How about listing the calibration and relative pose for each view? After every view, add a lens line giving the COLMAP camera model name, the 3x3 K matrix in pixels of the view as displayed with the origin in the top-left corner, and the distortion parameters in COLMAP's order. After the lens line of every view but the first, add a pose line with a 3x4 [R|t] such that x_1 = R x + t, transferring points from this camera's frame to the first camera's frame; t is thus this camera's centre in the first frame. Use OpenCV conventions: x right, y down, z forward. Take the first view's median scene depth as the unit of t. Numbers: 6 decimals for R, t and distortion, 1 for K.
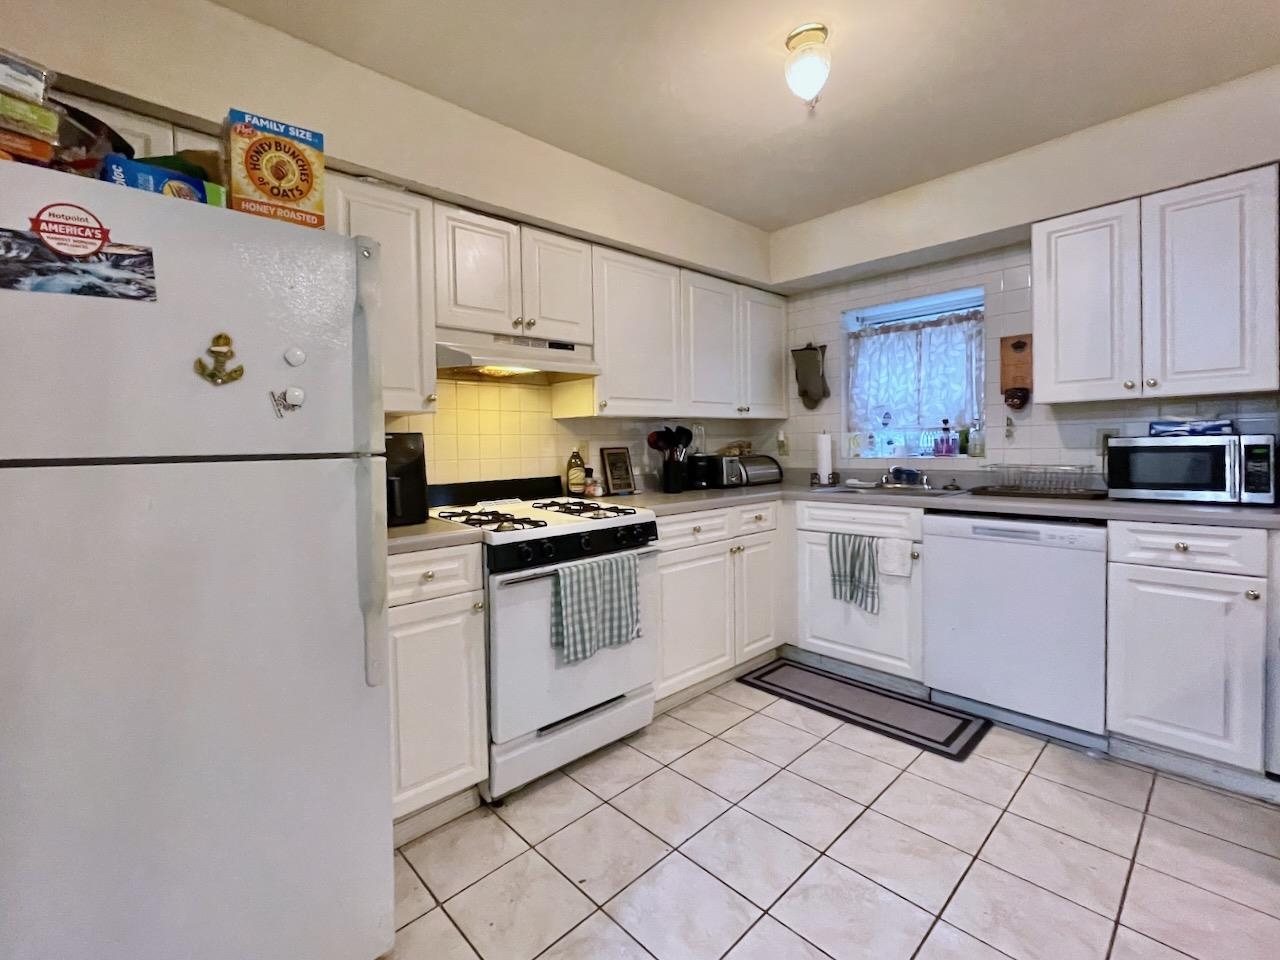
lens RADIAL K [[570.7, 0, 592.5], [0, 570.7, 454.9], [0, 0, 1]] dist [0.000063, 0.000060]
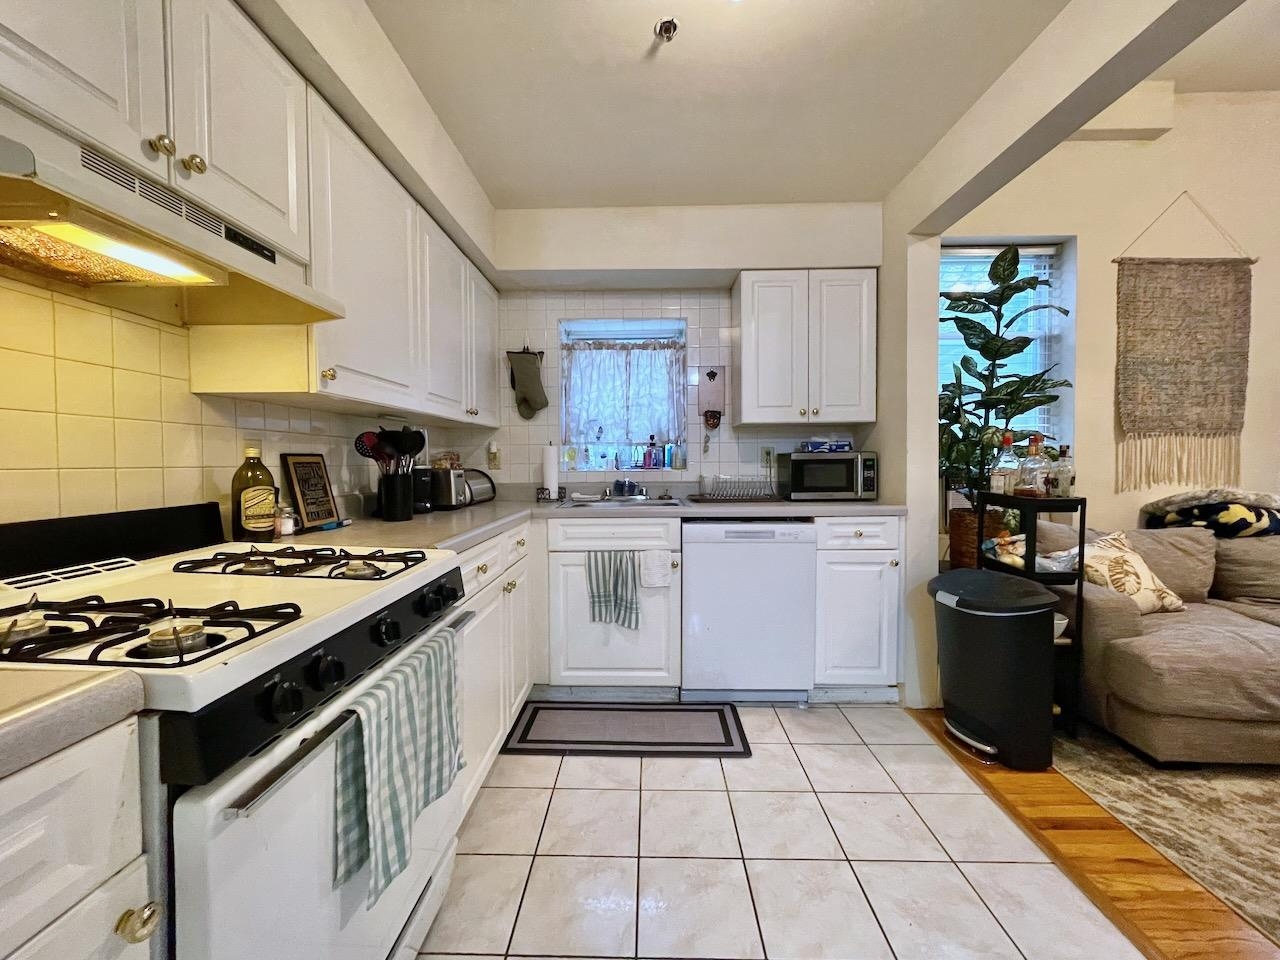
lens RADIAL K [[515.5, 0, 639.3], [0, 515.5, 475.9], [0, 0, 1]] dist [-0.001888, -0.000064]
pose [[0.673849, -0.006955, 0.738837, -0.157767], [0.006504, 0.999973, 0.003481, 0.014149], [-0.738841, 0.002460, 0.673876, 0.428098]]
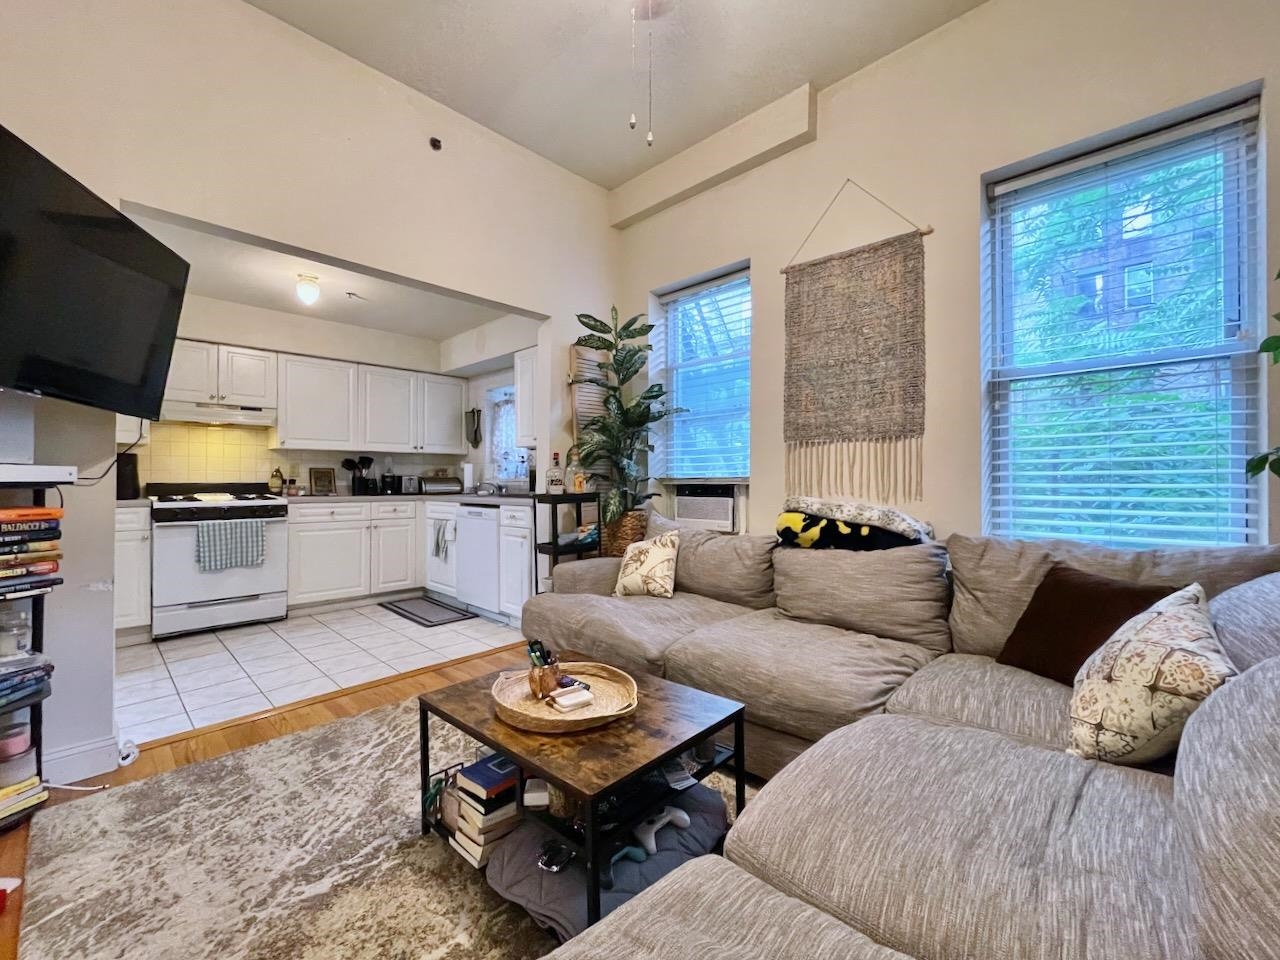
lens RADIAL K [[527.9, 0, 624.7], [0, 527.9, 477.4], [0, 0, 1]] dist [-0.000284, 0.000149]
pose [[0.996919, 0.020315, 0.075756, 0.980258], [-0.018409, 0.999498, -0.025779, 0.045646], [-0.076242, 0.024305, 0.996793, -0.737609]]
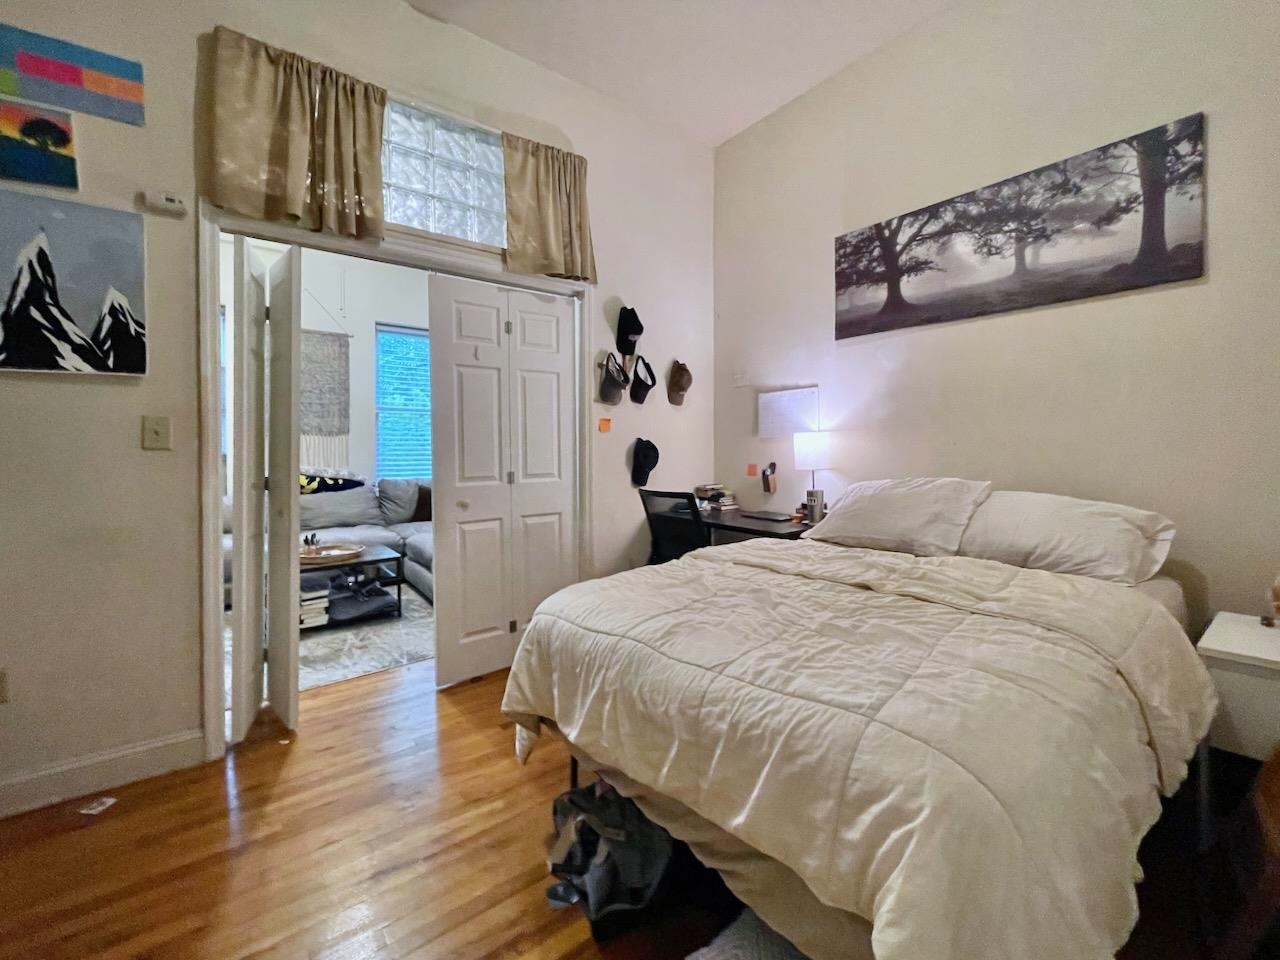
lens RADIAL K [[539.8, 0, 638.2], [0, 539.8, 449.2], [0, 0, 1]] dist [-0.002439, -0.000299]
pose [[0.058258, 0.019721, 0.998107, -0.399655], [0.026656, 0.999418, -0.021303, 0.061647], [-0.997946, 0.027847, 0.057699, -1.028018]]
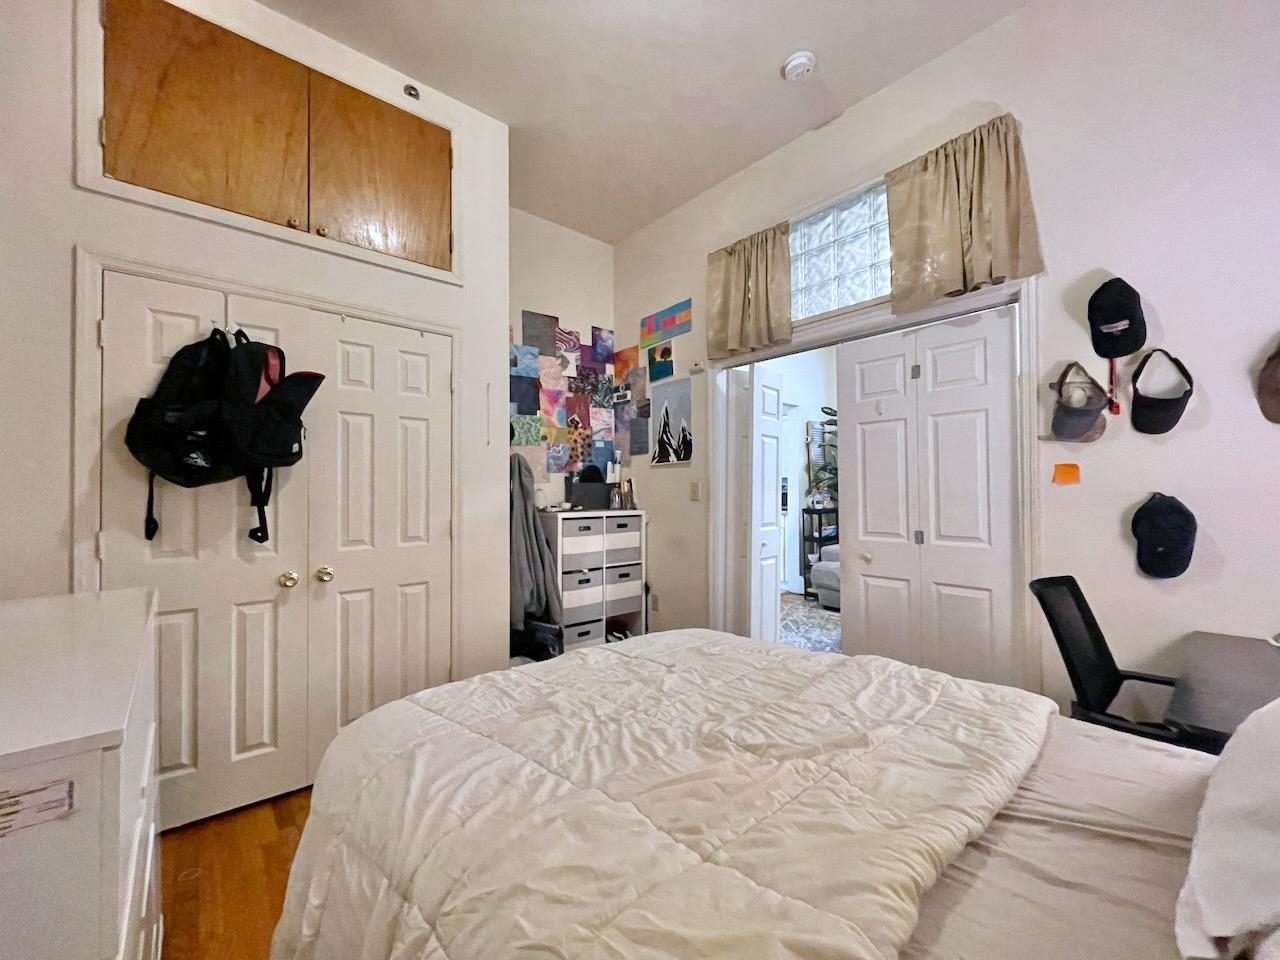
lens RADIAL K [[515.5, 0, 639.3], [0, 515.5, 475.9], [0, 0, 1]] dist [-0.001888, -0.000064]
pose [[0.999888, 0.014871, -0.001448, 0.171333], [-0.014922, 0.998838, -0.045828, 0.028002], [0.000765, 0.045845, 0.998948, -1.659222]]
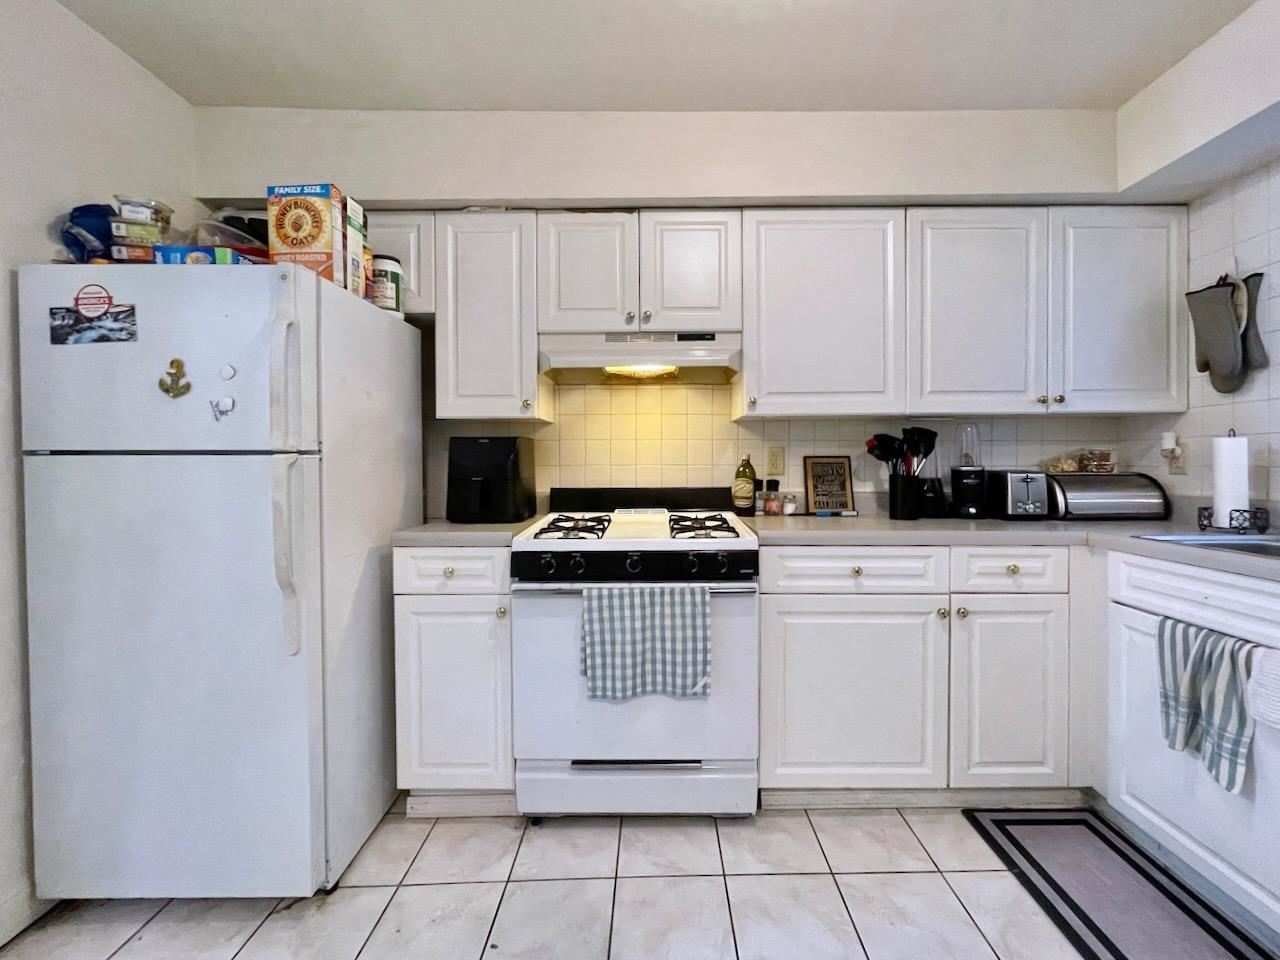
lens RADIAL K [[545.9, 0, 660.7], [0, 545.9, 463.1], [0, 0, 1]] dist [-0.002298, -0.000152]
pose [[0.755931, 0.020071, -0.654343, 0.441404], [-0.023648, 0.999715, 0.003346, -0.000102], [0.654224, 0.012945, 0.756190, 0.329763]]
